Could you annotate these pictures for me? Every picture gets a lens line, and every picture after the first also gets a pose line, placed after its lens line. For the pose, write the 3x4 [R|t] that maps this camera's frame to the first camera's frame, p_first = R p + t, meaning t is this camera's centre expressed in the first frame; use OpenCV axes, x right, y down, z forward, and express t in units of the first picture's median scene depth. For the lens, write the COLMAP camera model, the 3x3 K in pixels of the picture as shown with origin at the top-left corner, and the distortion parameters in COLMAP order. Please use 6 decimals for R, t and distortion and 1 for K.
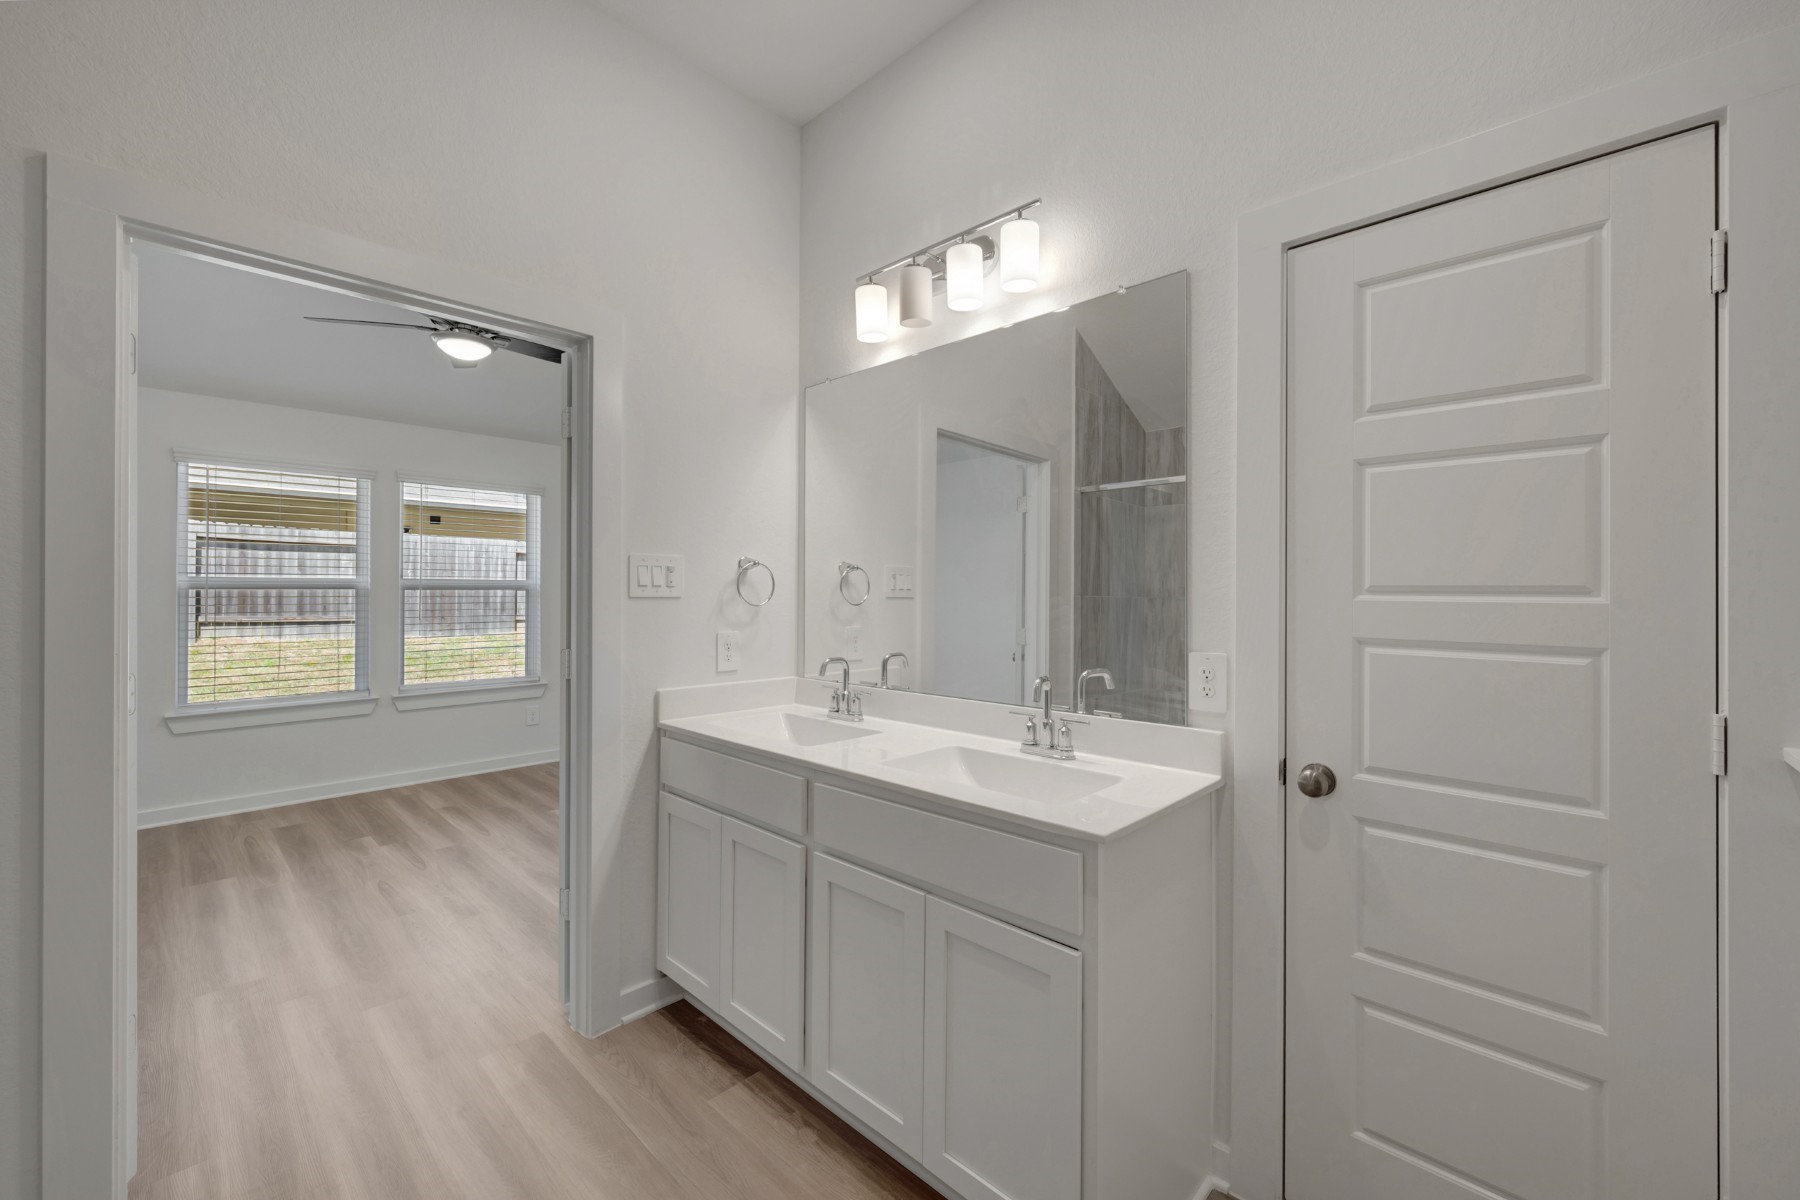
lens RADIAL K [[698.3, 0, 900.8], [0, 698.3, 594.0], [0, 0, 1]] dist [-0.000267, -0.000079]
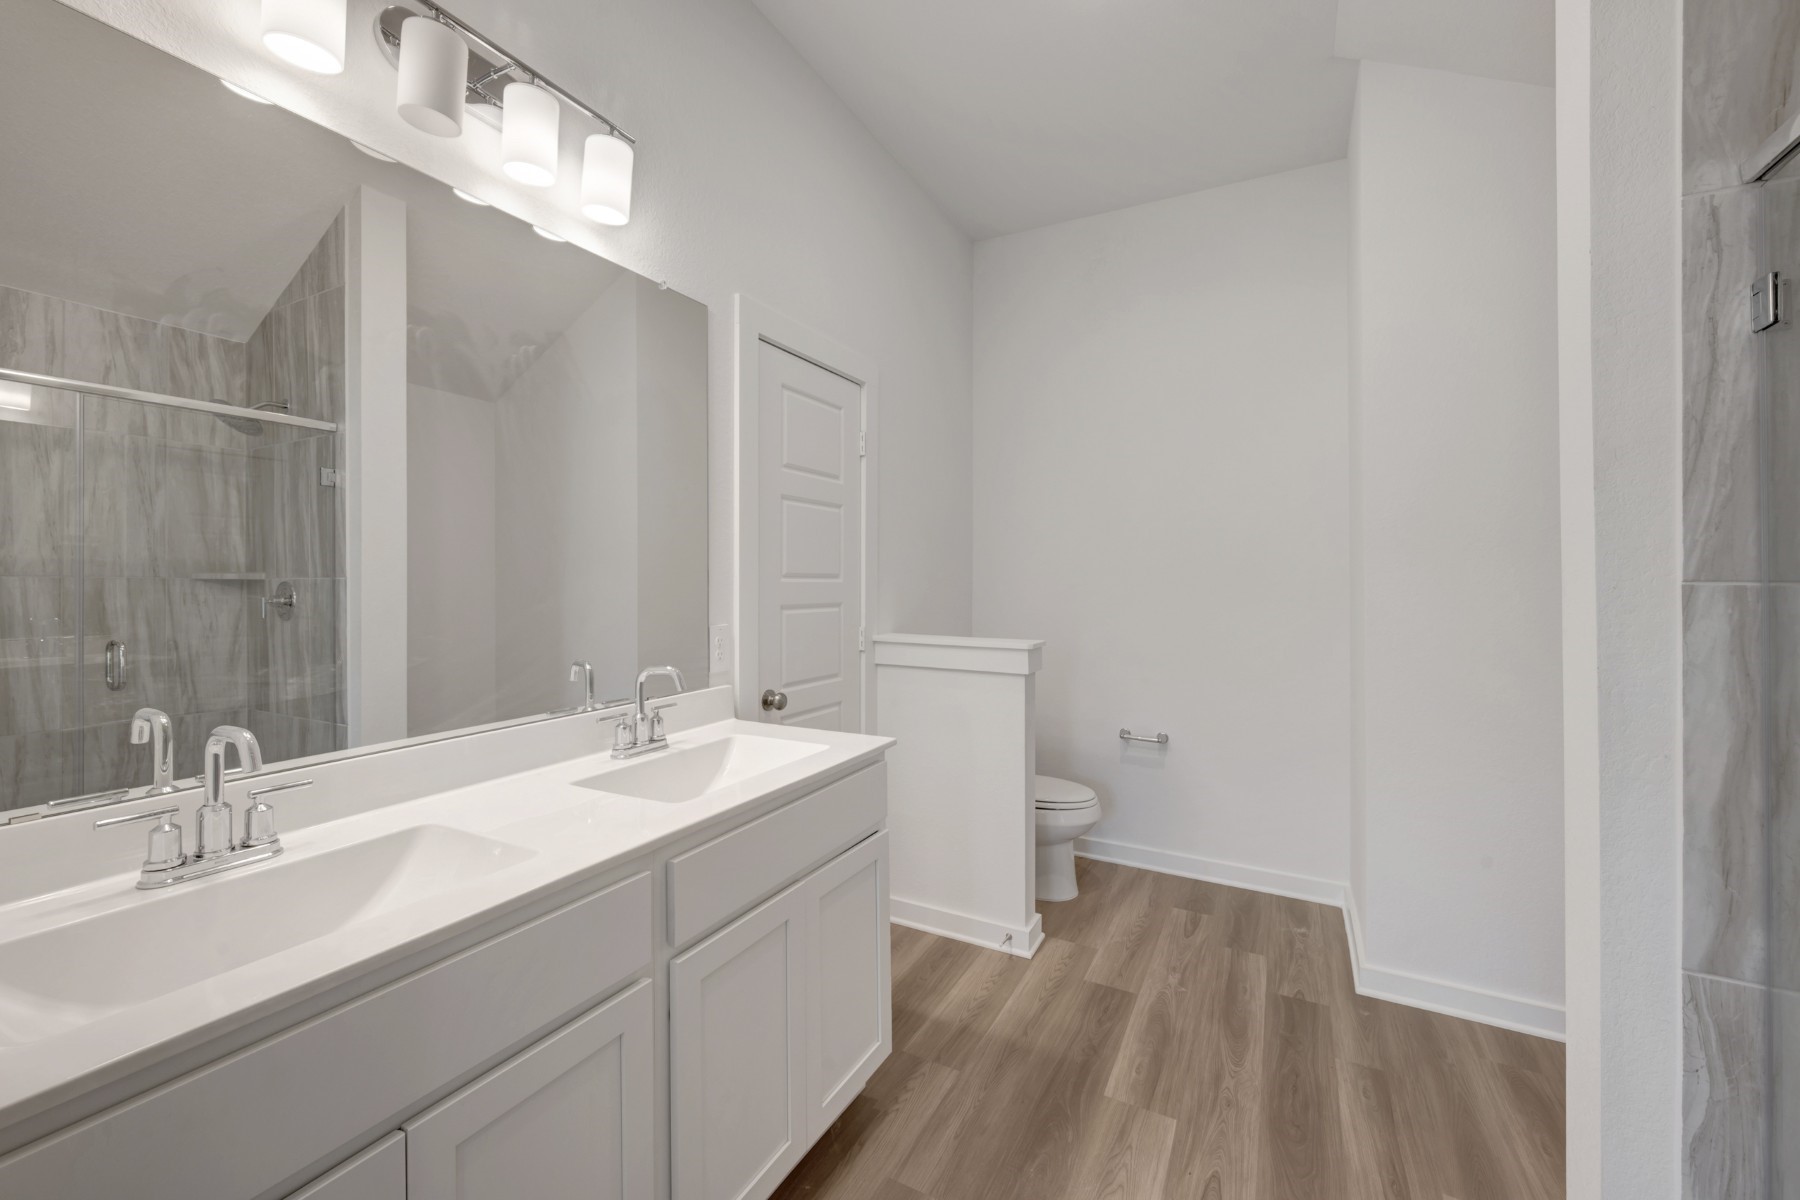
lens RADIAL K [[712.8, 0, 905.3], [0, 712.8, 588.1], [0, 0, 1]] dist [-0.000237, -0.000066]
pose [[-0.259586, 0.007085, 0.965694, -0.807573], [0.025000, 0.999687, -0.000614, 0.026581], [-0.965396, 0.023983, -0.259682, 0.944553]]
